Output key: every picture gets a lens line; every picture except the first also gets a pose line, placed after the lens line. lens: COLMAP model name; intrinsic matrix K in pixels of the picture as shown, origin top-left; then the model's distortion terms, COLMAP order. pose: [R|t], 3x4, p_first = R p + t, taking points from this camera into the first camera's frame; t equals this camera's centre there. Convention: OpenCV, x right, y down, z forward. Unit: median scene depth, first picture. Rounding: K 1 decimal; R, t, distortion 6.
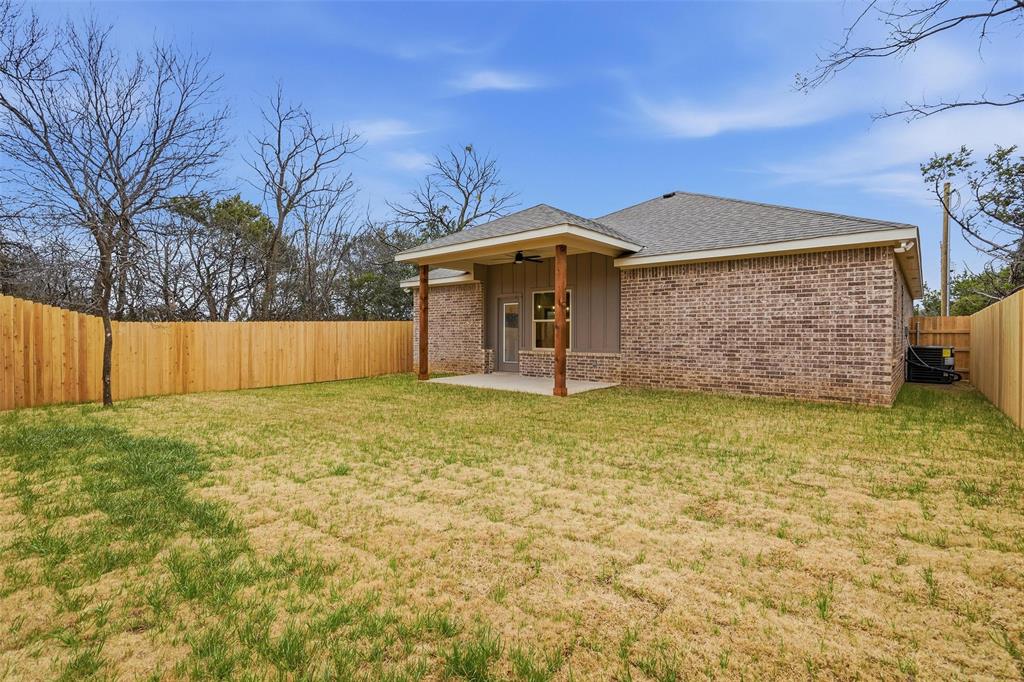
lens RADIAL K [[481.2, 0, 515.2], [0, 481.2, 343.4], [0, 0, 1]] dist [-0.058608, 0.023357]
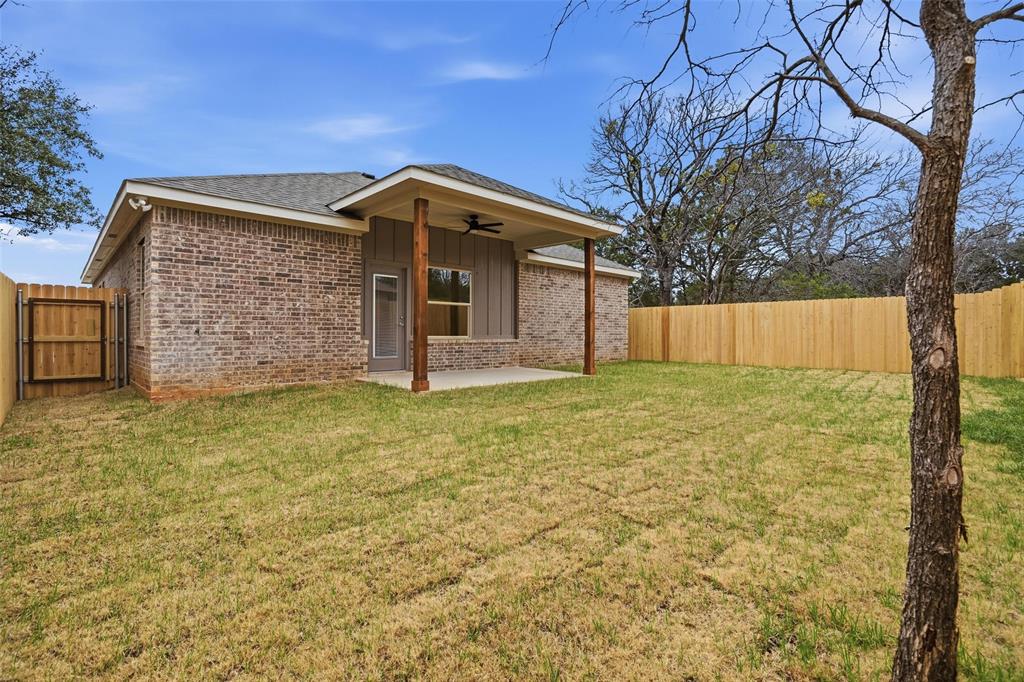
lens RADIAL K [[481.2, 0, 515.2], [0, 481.2, 343.4], [0, 0, 1]] dist [-0.058608, 0.023357]
pose [[0.057440, -0.038433, 0.997609, -0.813778], [-0.000036, 0.999259, 0.038498, -0.009753], [-0.998349, -0.002247, 0.057396, 0.883381]]
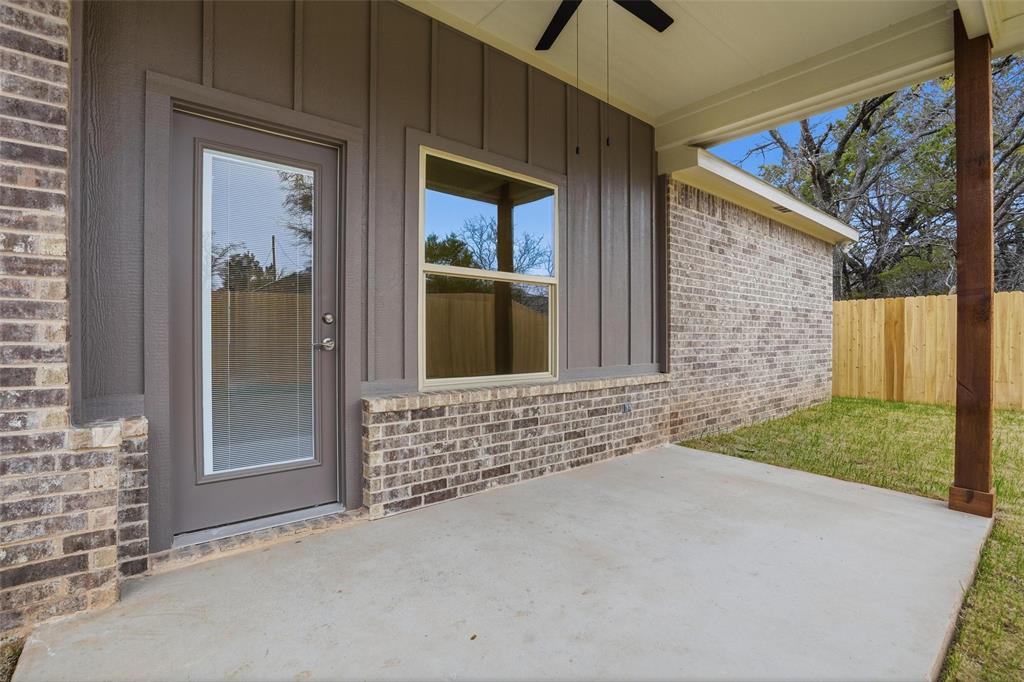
lens RADIAL K [[481.2, 0, 515.2], [0, 481.2, 343.4], [0, 0, 1]] dist [-0.058608, 0.023357]
pose [[0.137998, -0.028901, 0.990011, -0.207422], [0.005983, 0.999580, 0.028347, -0.016760], [-0.990414, 0.002012, 0.138113, 1.006895]]
